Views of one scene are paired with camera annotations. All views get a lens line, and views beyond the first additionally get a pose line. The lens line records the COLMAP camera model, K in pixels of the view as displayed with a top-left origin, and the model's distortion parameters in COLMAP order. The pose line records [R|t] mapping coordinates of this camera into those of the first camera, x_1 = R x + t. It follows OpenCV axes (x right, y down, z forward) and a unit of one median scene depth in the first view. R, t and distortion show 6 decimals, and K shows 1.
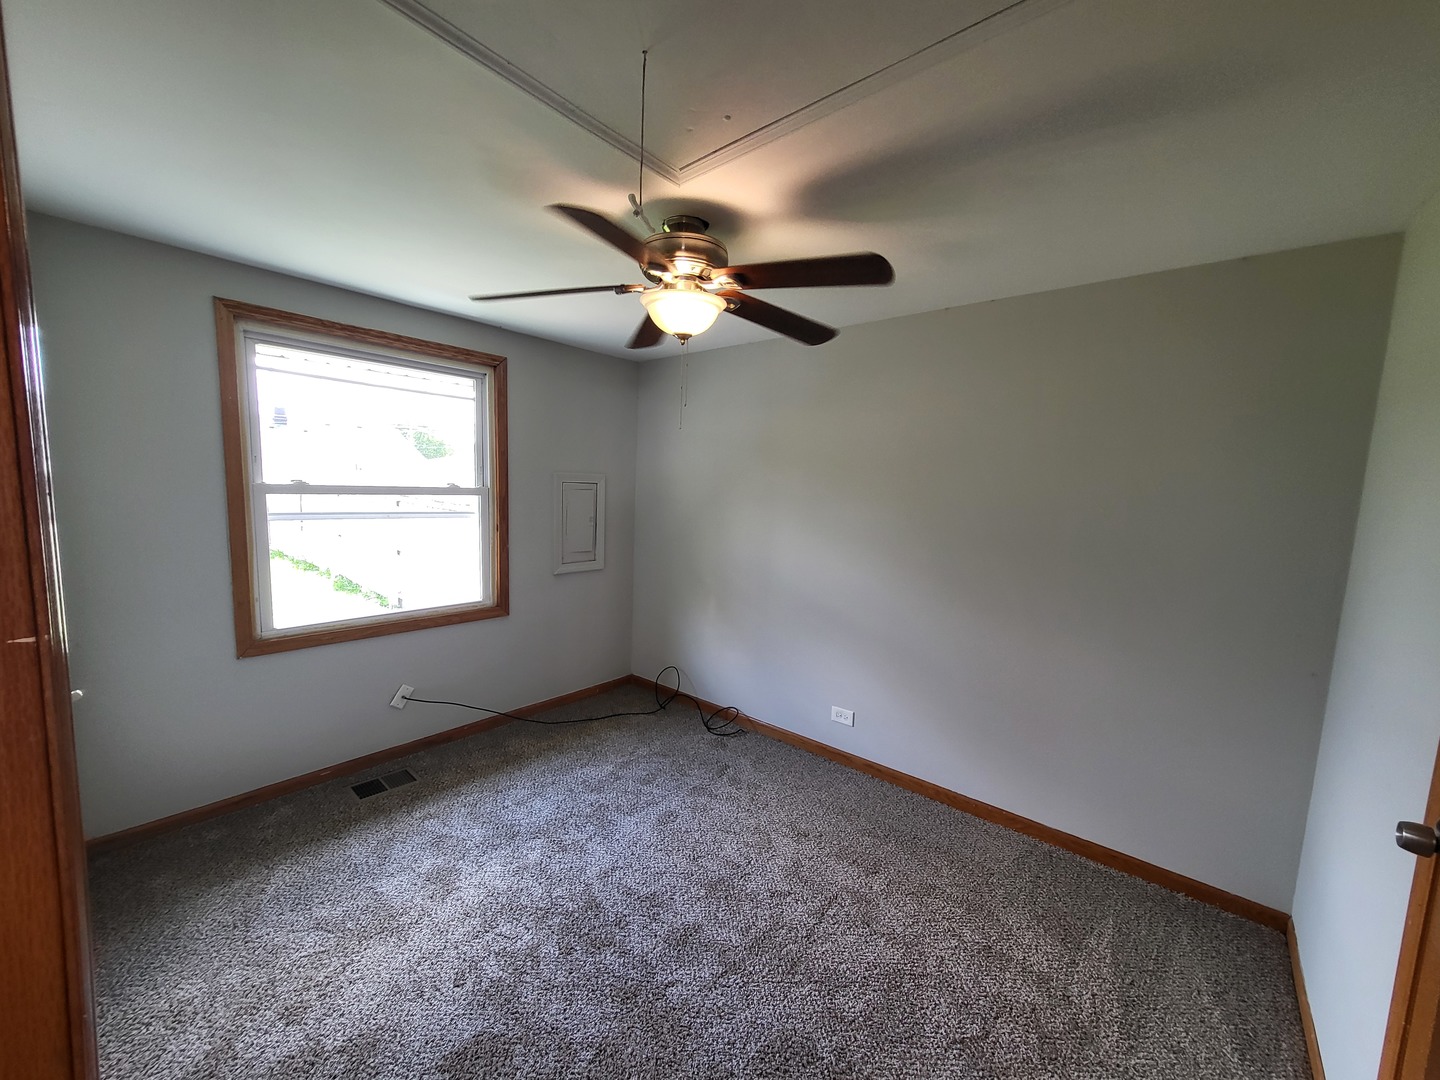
lens RADIAL K [[569.8, 0, 712.3], [0, 569.8, 549.0], [0, 0, 1]] dist [0.004491, 0.000522]
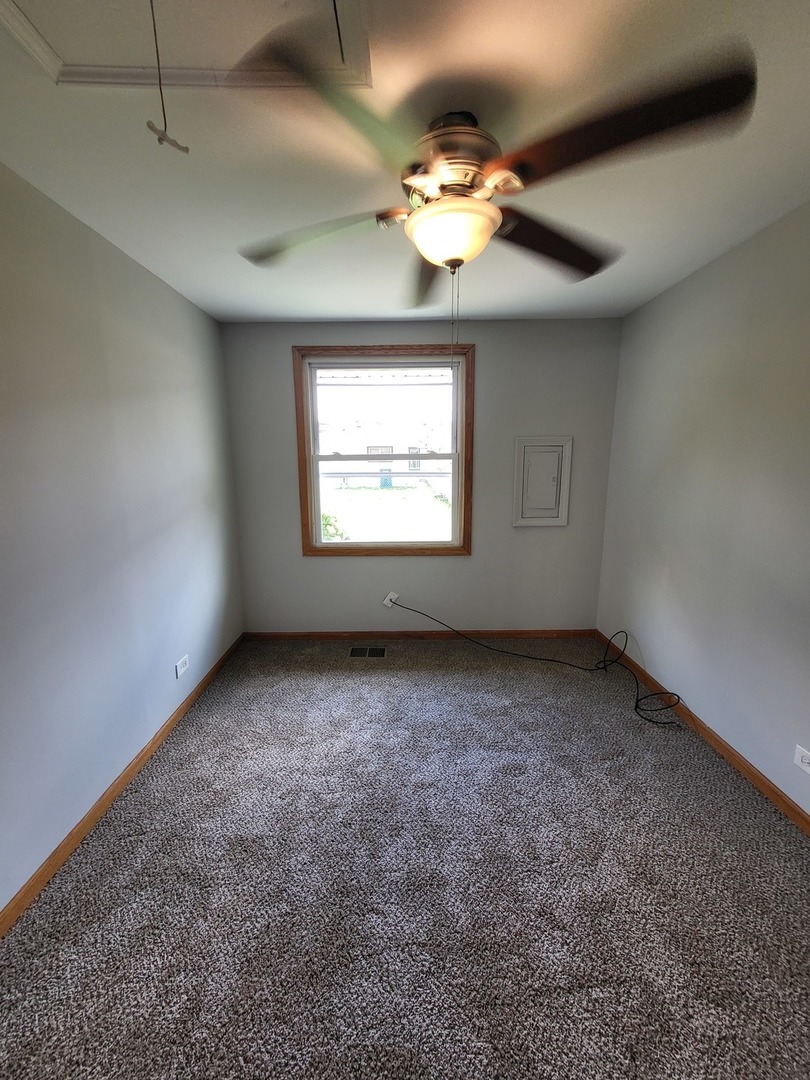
lens RADIAL K [[427.3, 0, 405.6], [0, 427.3, 533.9], [0, 0, 1]] dist [0.004491, 0.000522]
pose [[0.647721, 0.096940, -0.755685, 0.328677], [-0.052969, 0.995202, 0.082264, -0.000822], [0.760034, -0.013256, 0.649748, 0.354748]]
